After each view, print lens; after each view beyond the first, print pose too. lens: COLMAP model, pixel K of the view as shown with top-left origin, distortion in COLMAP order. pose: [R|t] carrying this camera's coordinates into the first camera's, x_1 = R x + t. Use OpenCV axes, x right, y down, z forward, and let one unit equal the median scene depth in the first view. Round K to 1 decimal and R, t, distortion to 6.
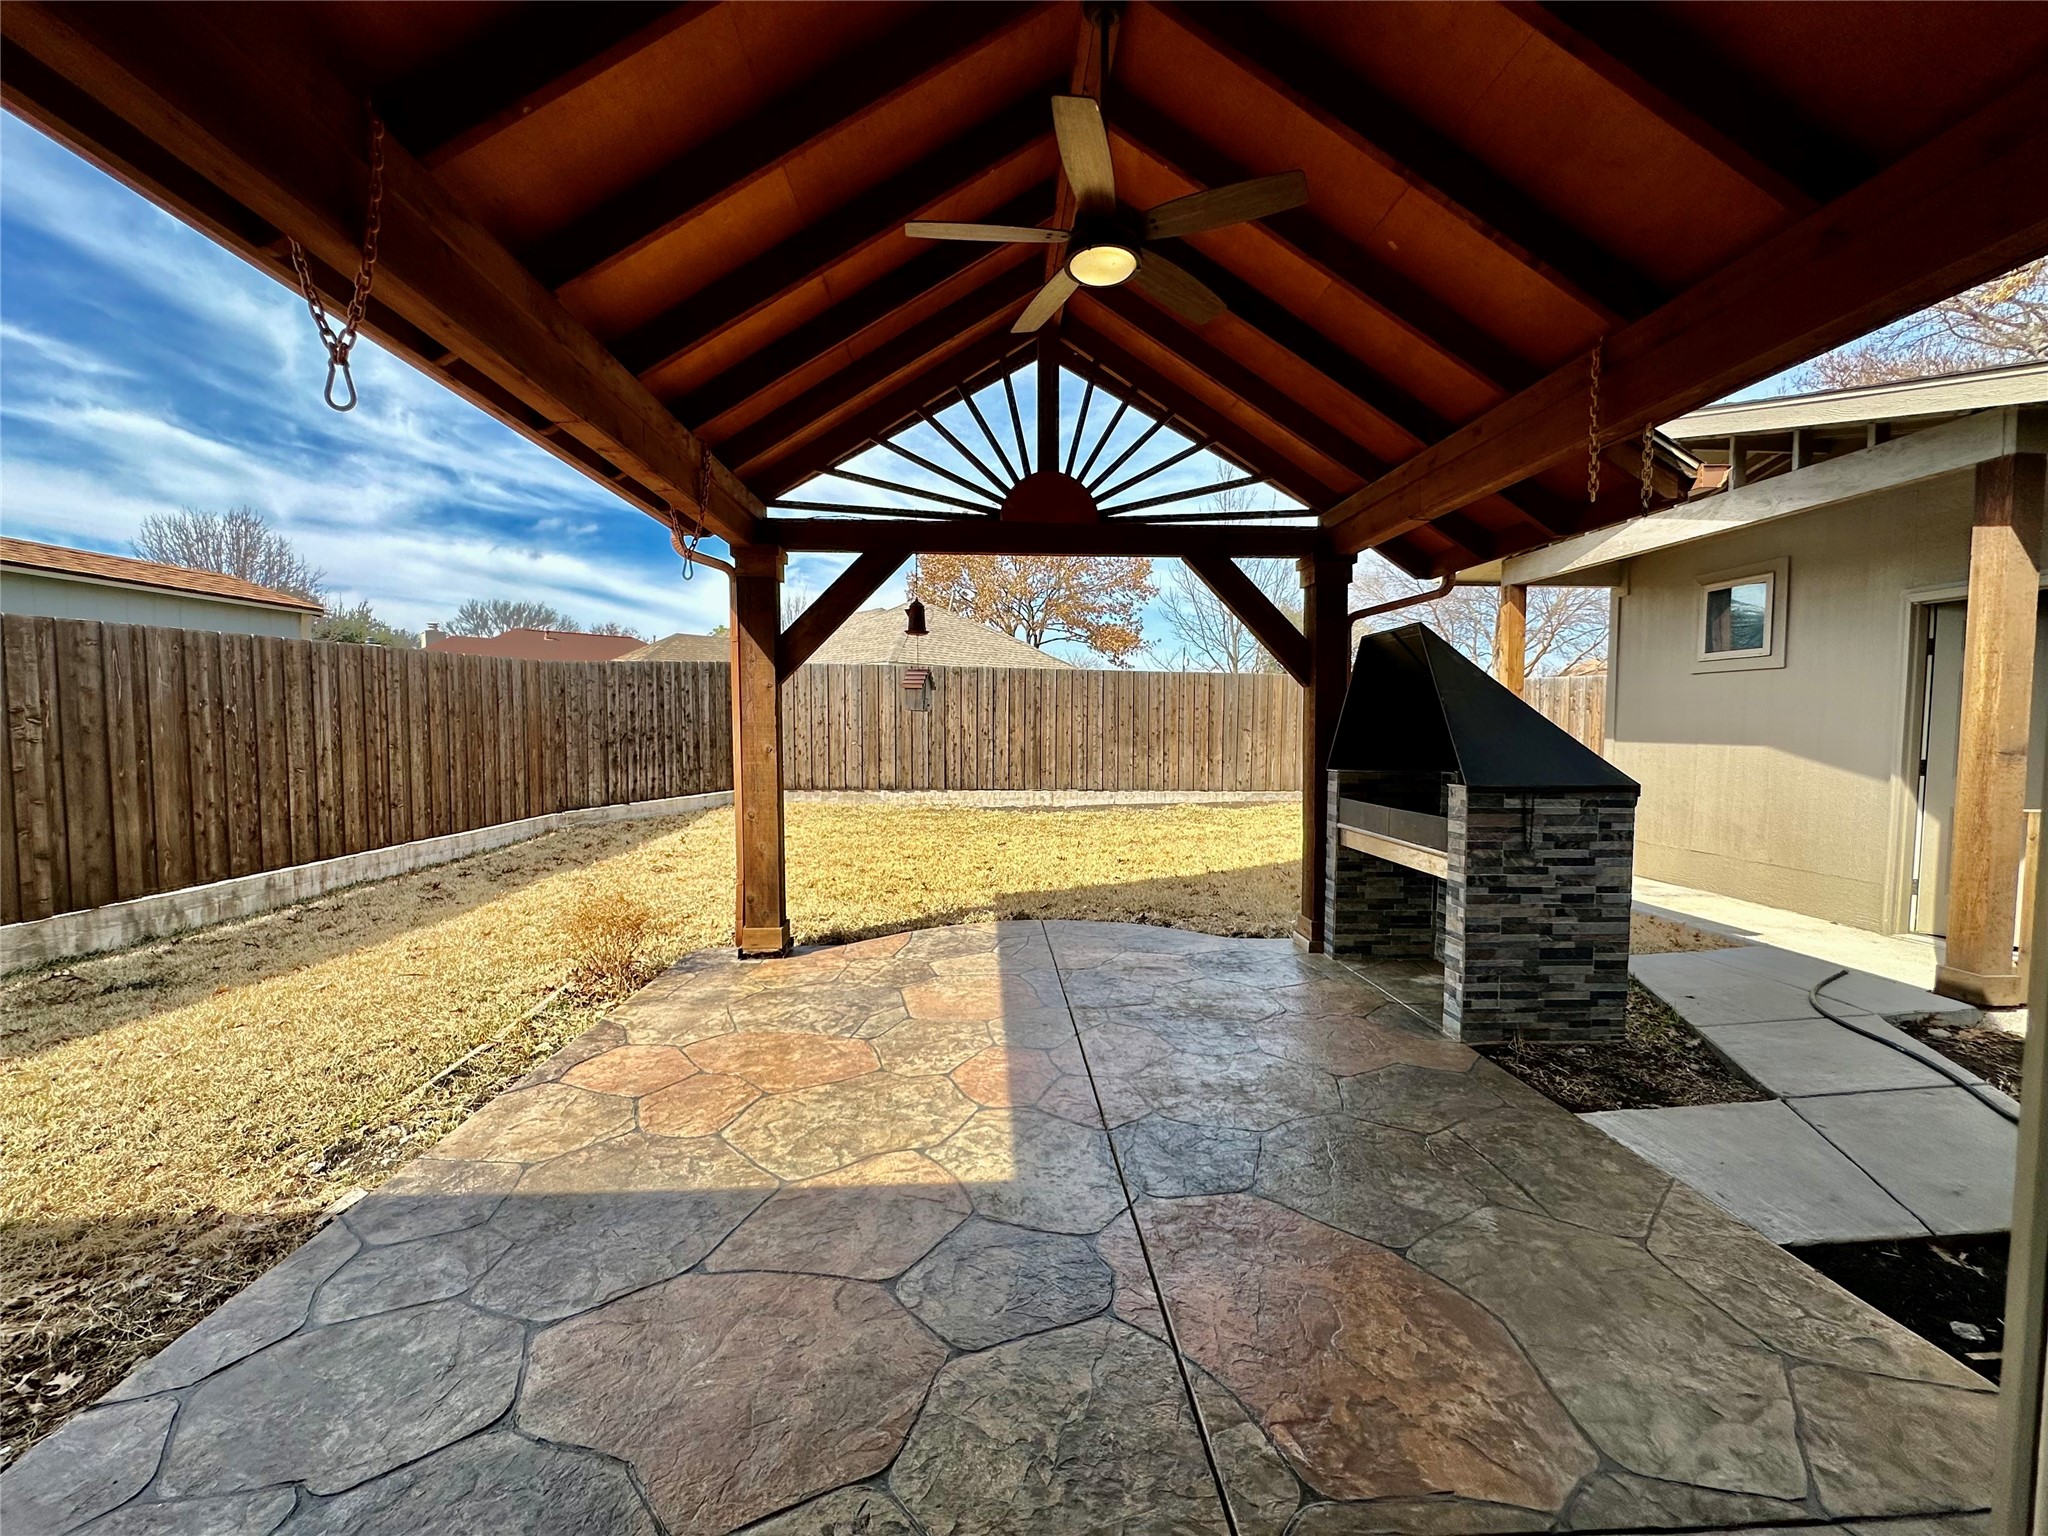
lens RADIAL K [[814.5, 0, 1029.1], [0, 814.5, 771.8], [0, 0, 1]] dist [-0.002641, 0.000243]
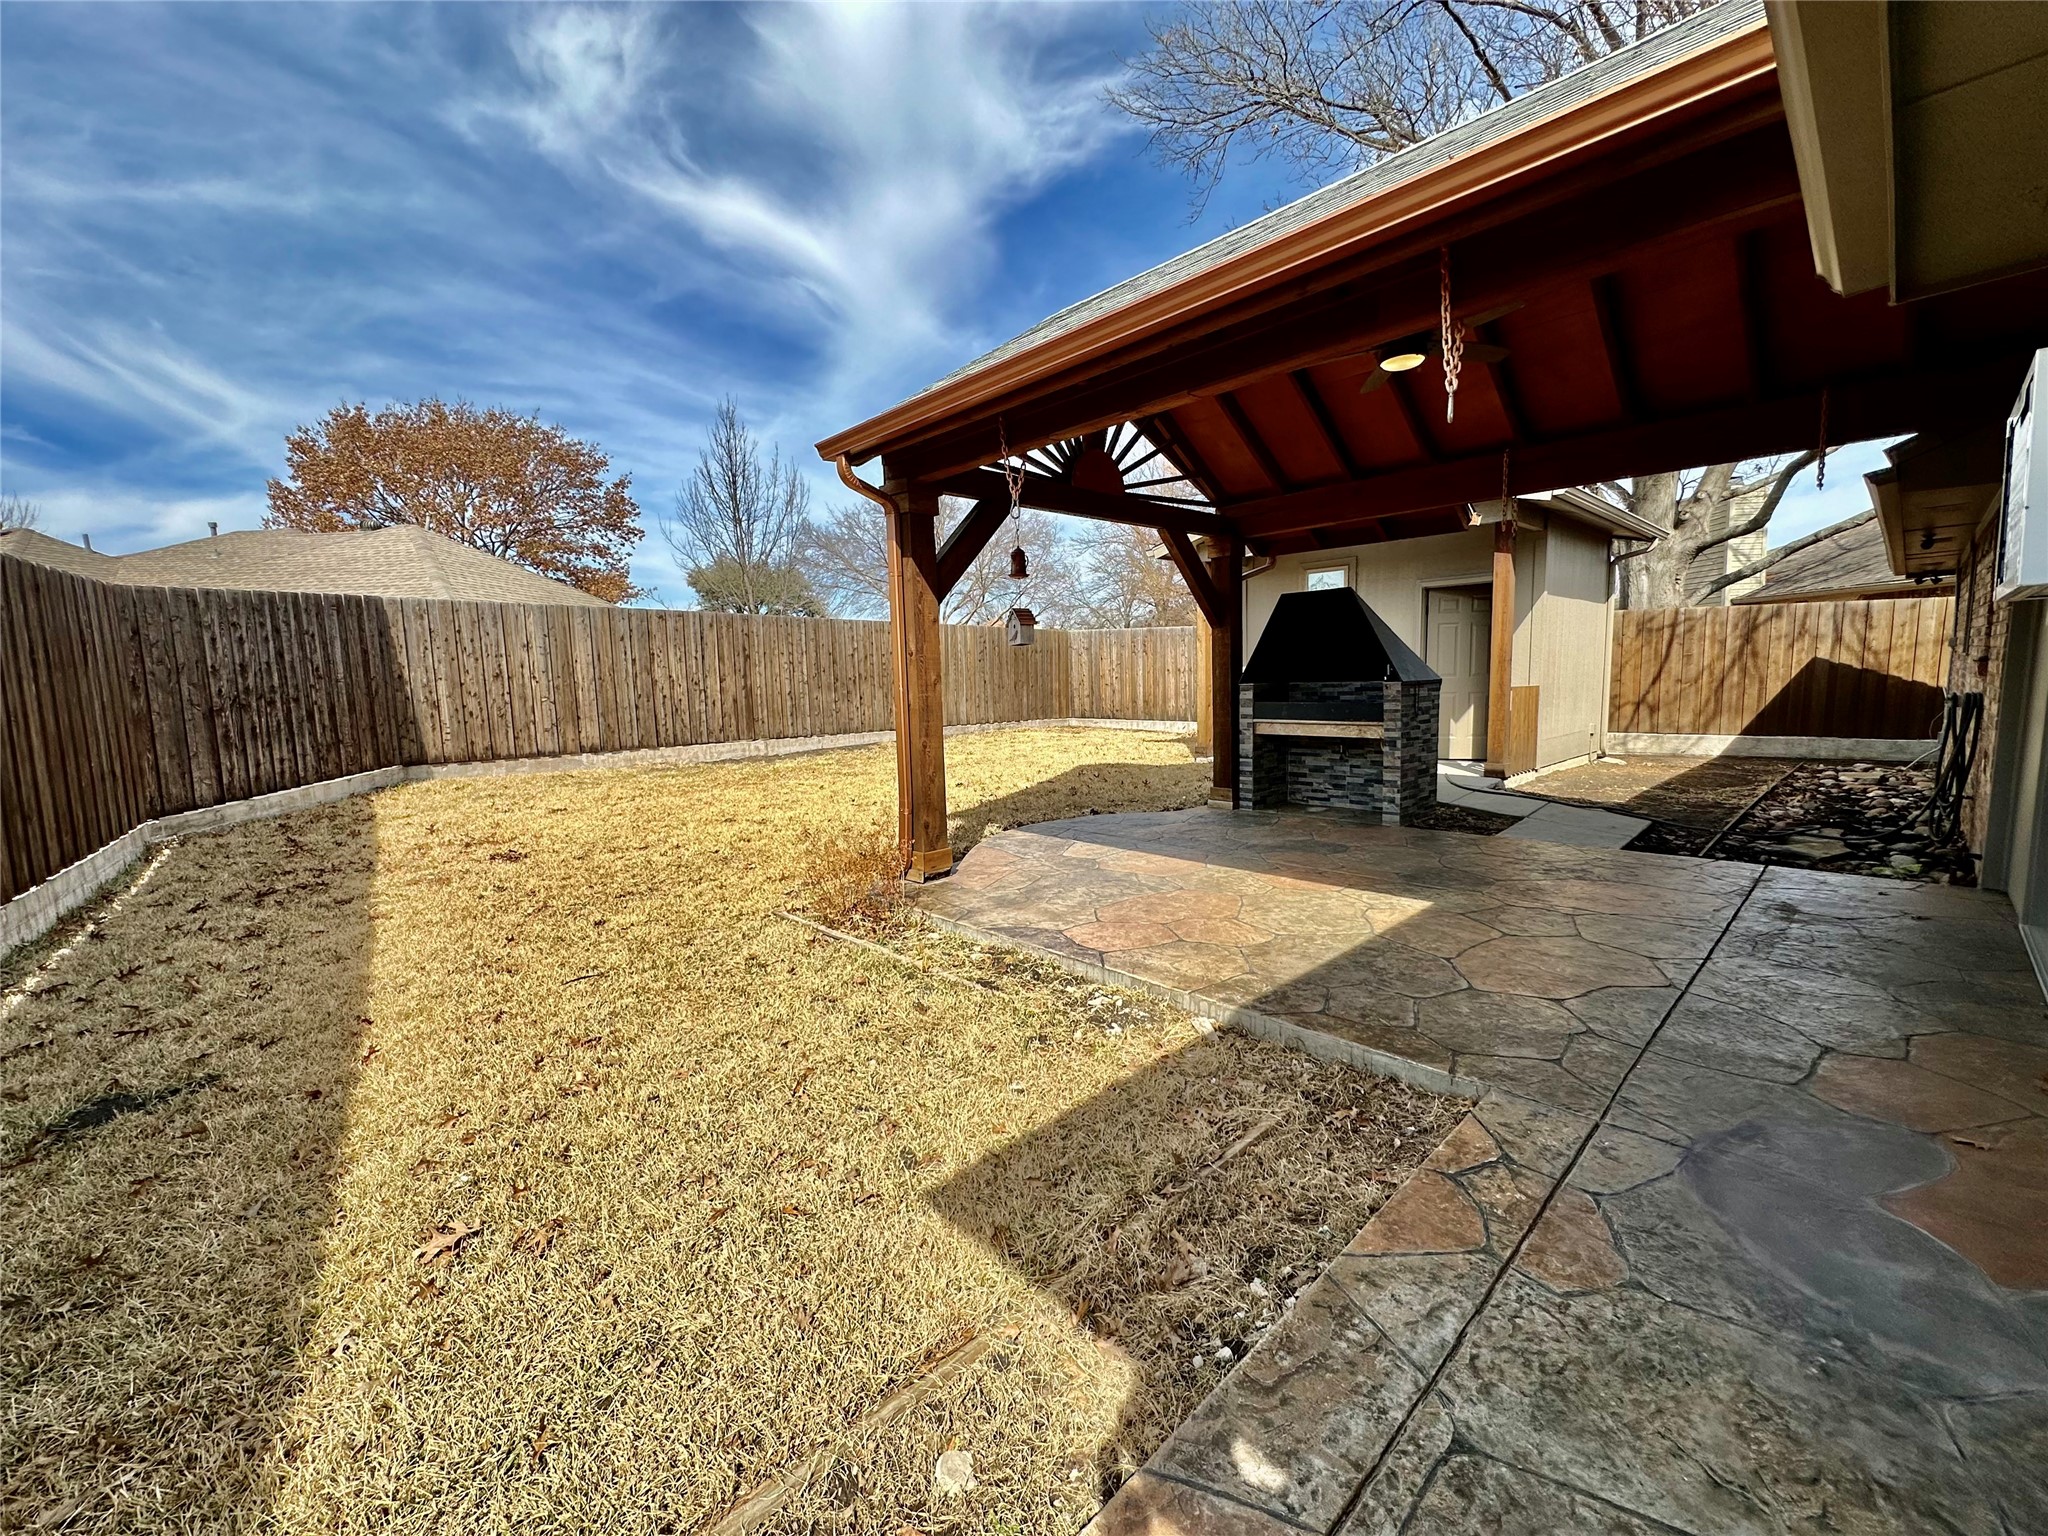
lens RADIAL K [[814.5, 0, 1023.8], [0, 814.5, 765.1], [0, 0, 1]] dist [-0.002641, 0.000243]
pose [[0.770285, -0.095470, 0.630512, -0.433139], [0.066407, 0.995363, 0.069586, 0.007221], [-0.634232, -0.011731, 0.773054, 0.052863]]
